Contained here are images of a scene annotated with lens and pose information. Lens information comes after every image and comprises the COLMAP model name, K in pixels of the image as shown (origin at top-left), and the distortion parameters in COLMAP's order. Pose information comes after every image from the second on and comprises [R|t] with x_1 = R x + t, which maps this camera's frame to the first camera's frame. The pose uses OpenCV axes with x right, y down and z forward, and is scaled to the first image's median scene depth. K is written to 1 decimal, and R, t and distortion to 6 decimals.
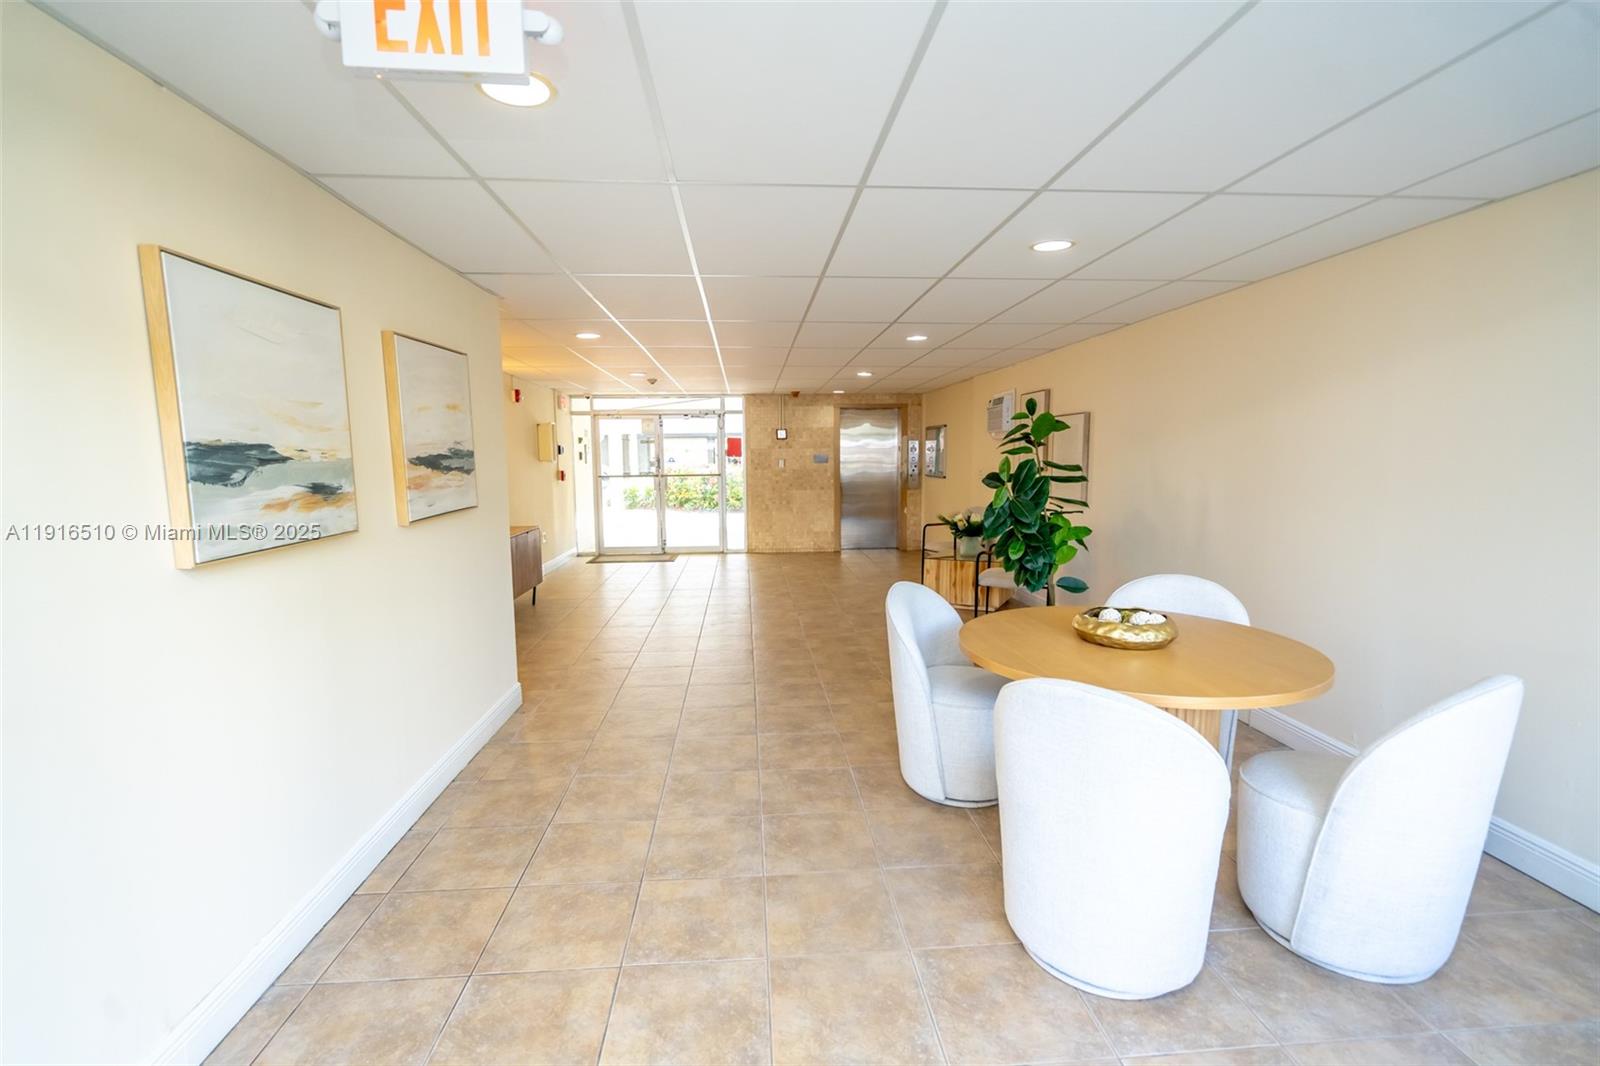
lens RADIAL K [[728.7, 0, 799.7], [0, 728.7, 536.6], [0, 0, 1]] dist [-0.000736, -0.000350]
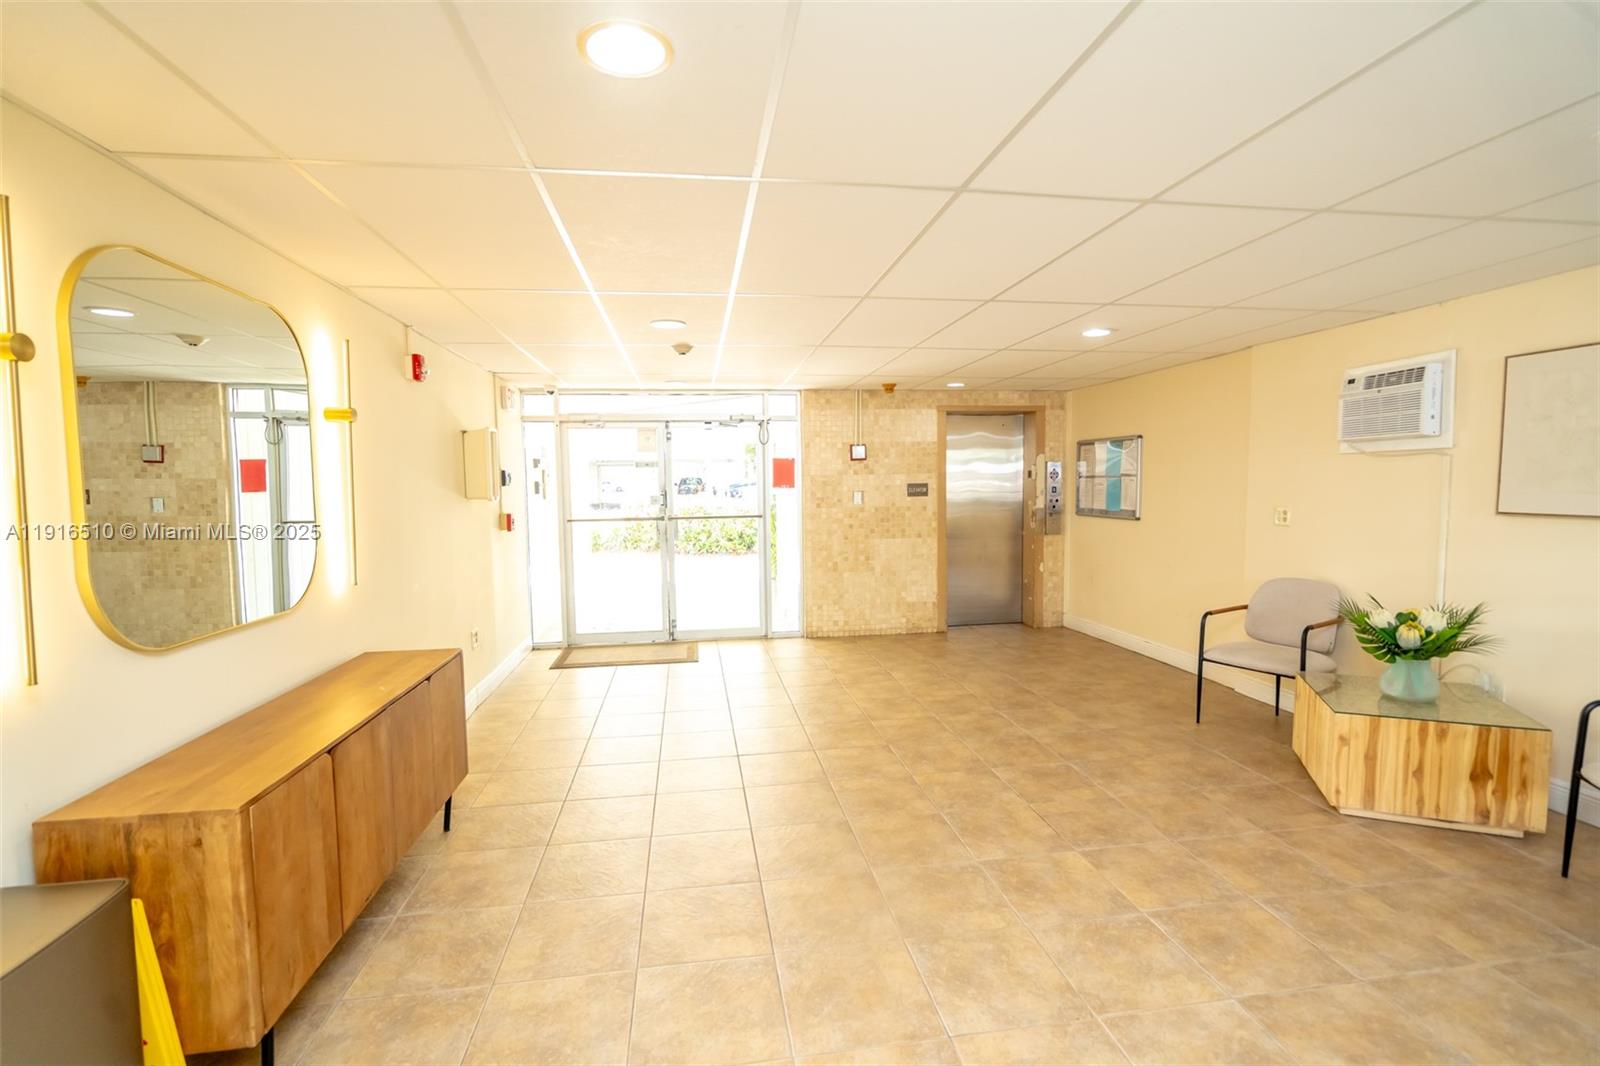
lens RADIAL K [[728.7, 0, 800.6], [0, 728.7, 533.1], [0, 0, 1]] dist [-0.000736, -0.000350]
pose [[0.997134, -0.010887, 0.074873, -0.123795], [0.014032, 0.999035, -0.041614, -0.043121], [-0.074348, 0.042546, 0.996324, 0.364747]]
